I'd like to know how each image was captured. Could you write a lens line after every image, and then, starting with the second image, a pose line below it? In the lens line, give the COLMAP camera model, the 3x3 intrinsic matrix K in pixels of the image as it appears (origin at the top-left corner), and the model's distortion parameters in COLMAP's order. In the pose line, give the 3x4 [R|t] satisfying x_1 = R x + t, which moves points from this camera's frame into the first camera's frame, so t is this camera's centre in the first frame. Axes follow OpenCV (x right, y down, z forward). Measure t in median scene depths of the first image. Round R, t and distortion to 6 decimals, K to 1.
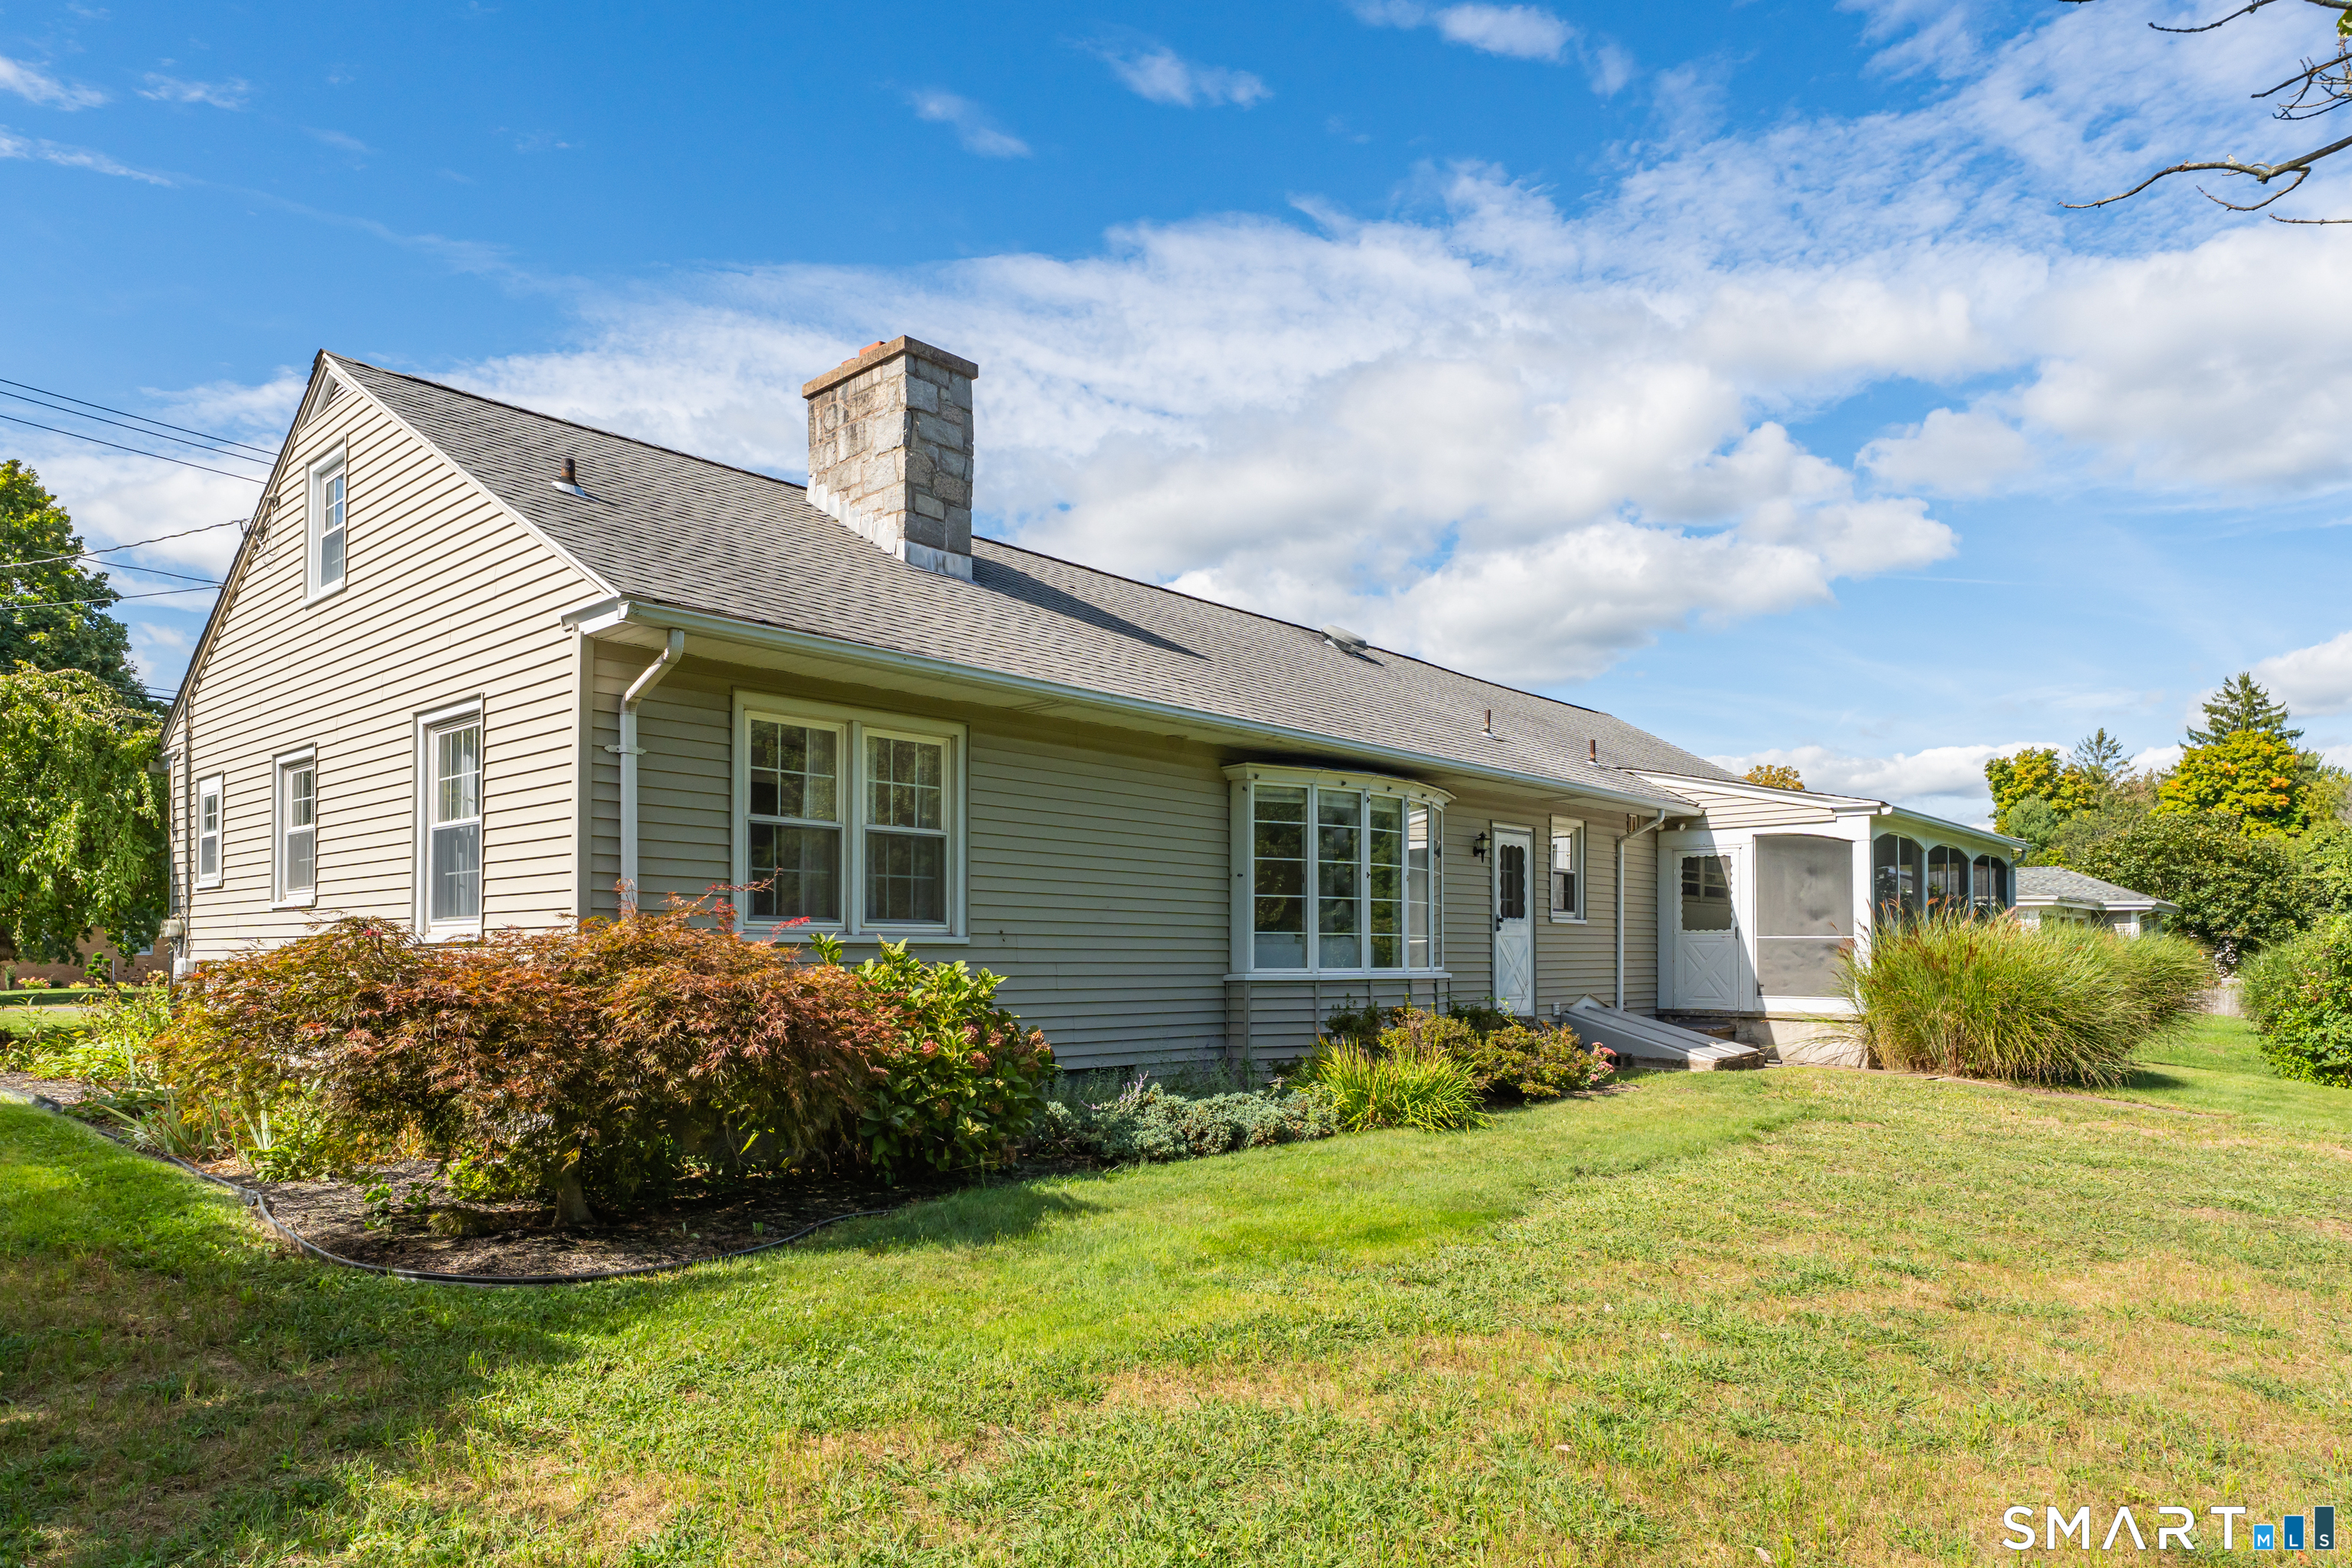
lens RADIAL K [[1502.1, 0, 1176.0], [0, 1502.1, 784.0], [0, 0, 1]] dist [0.001146, 0.000117]
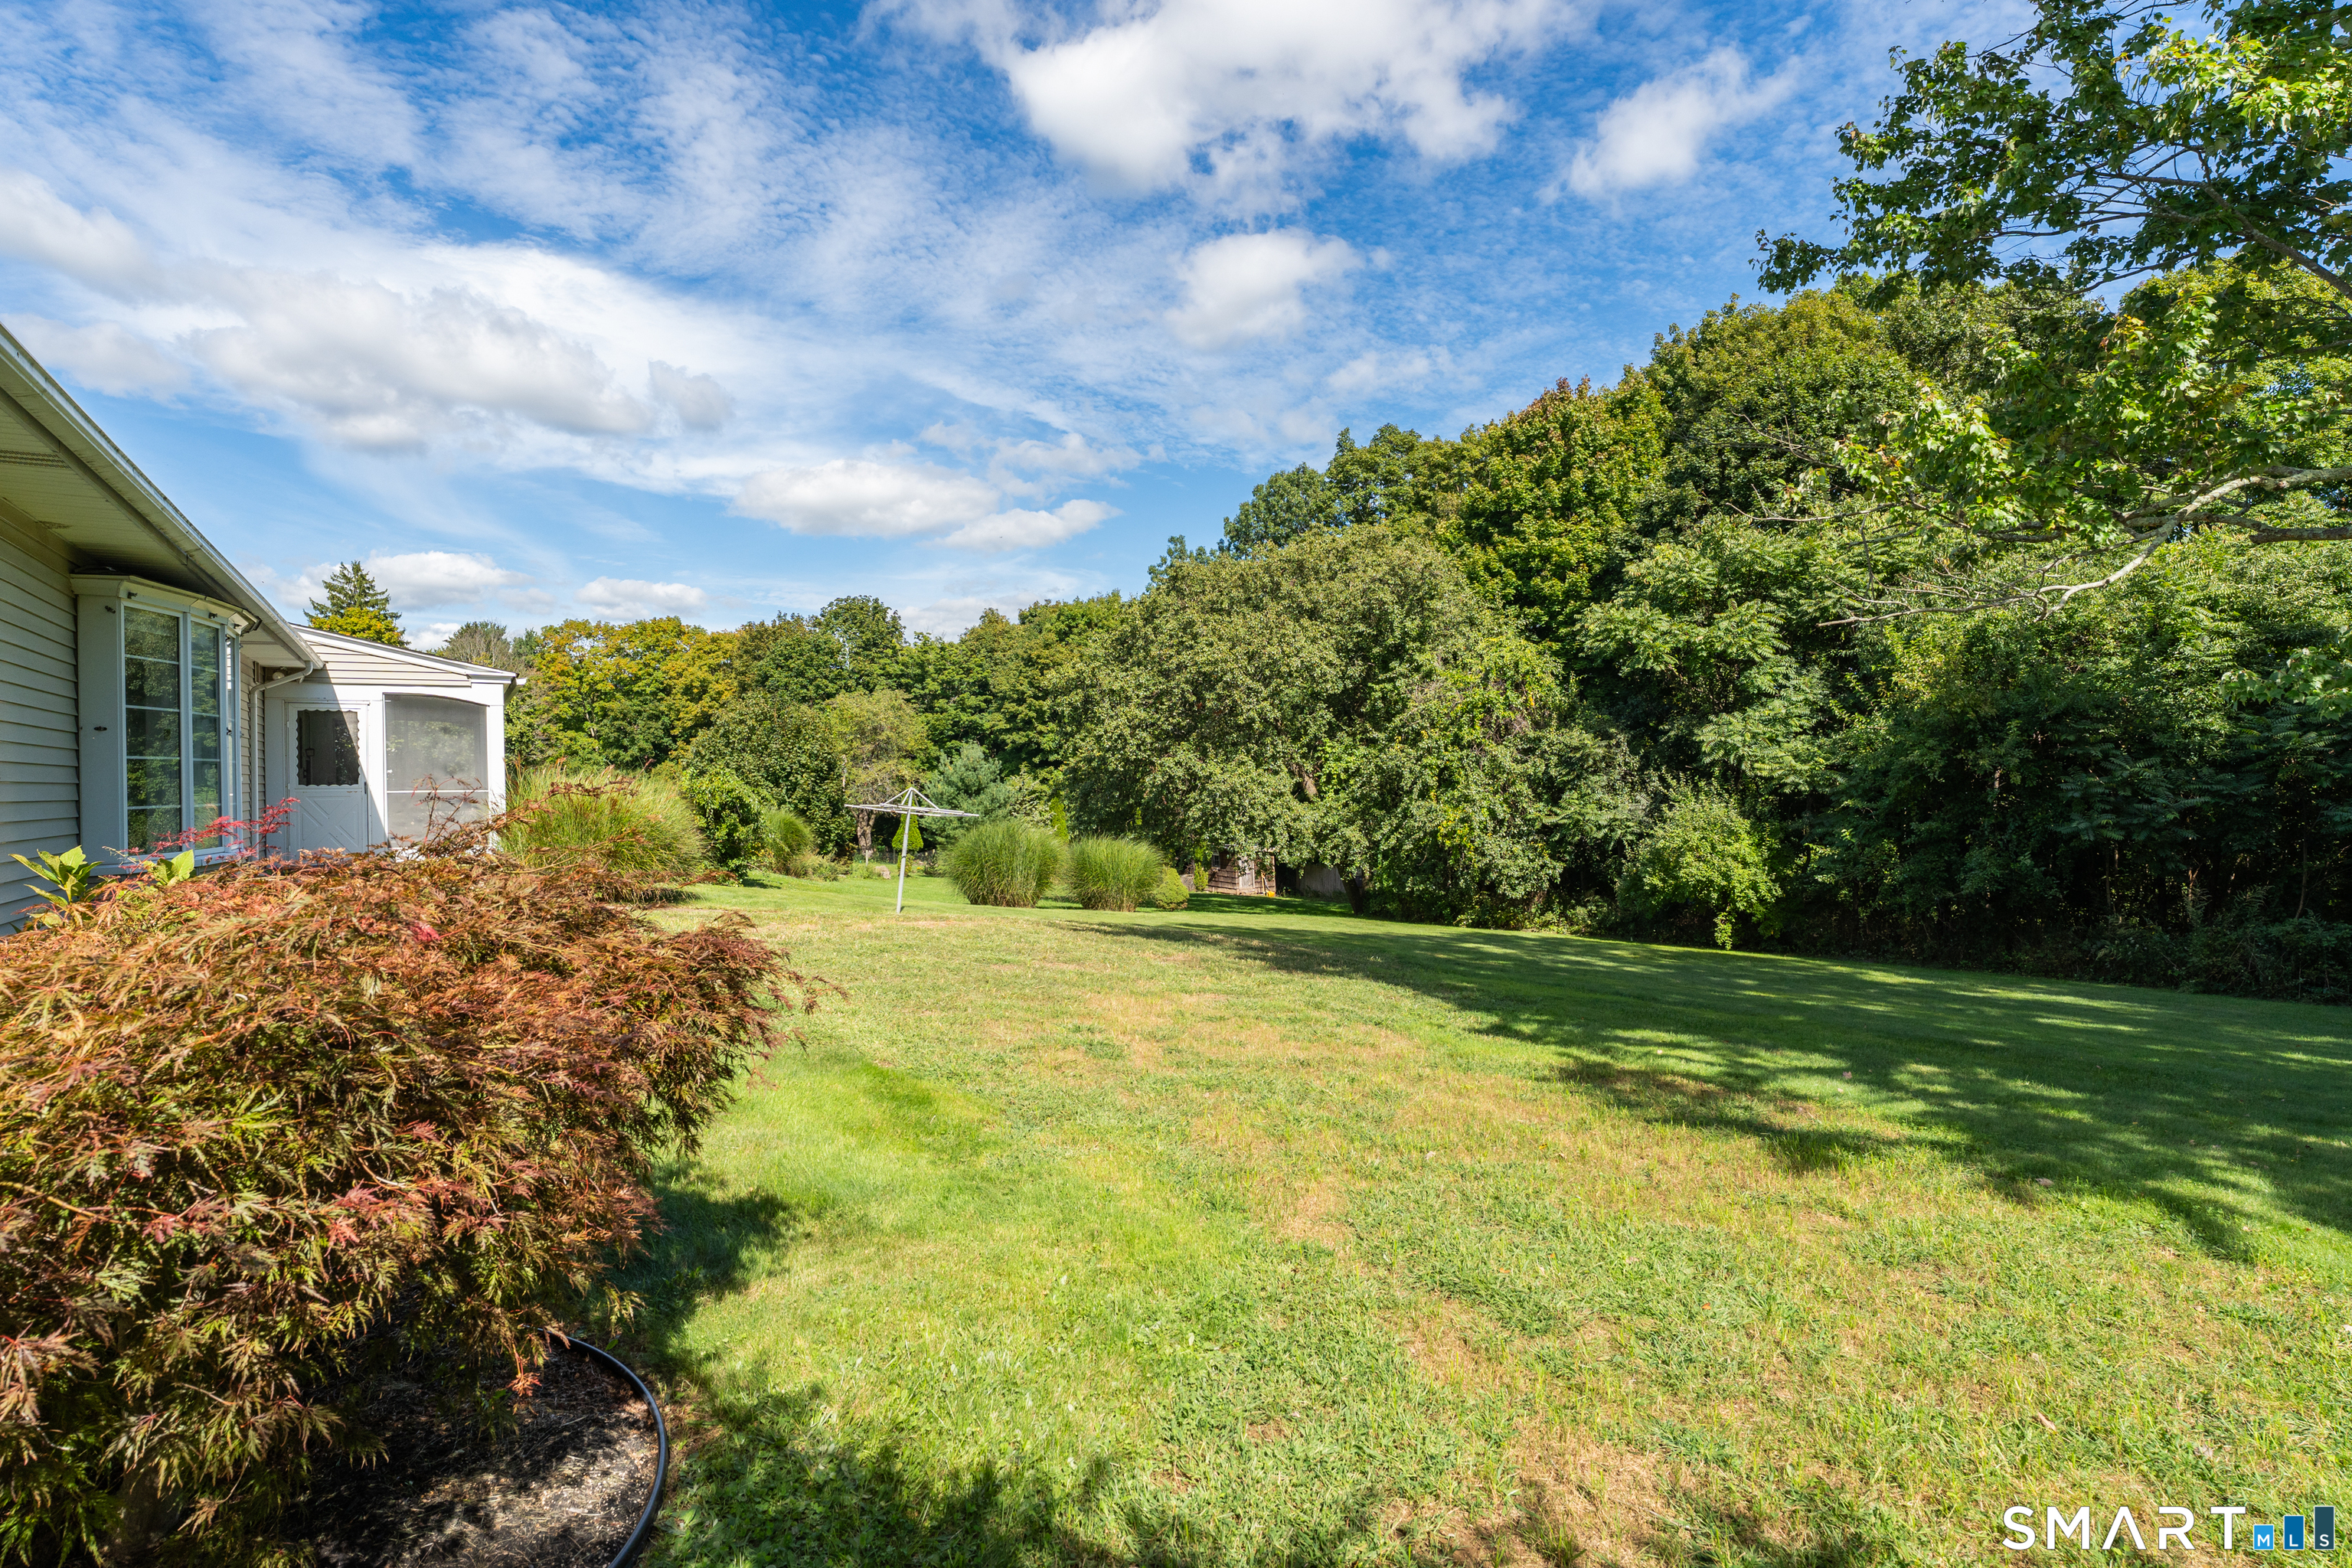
lens RADIAL K [[1202.0, 0, 1176.0], [0, 1202.0, 784.0], [0, 0, 1]] dist [-0.000483, -0.000276]
pose [[0.282346, -0.011385, 0.959245, -0.251491], [-0.099092, 0.994235, 0.040968, 0.008084], [-0.954181, -0.106621, 0.279590, 0.237059]]
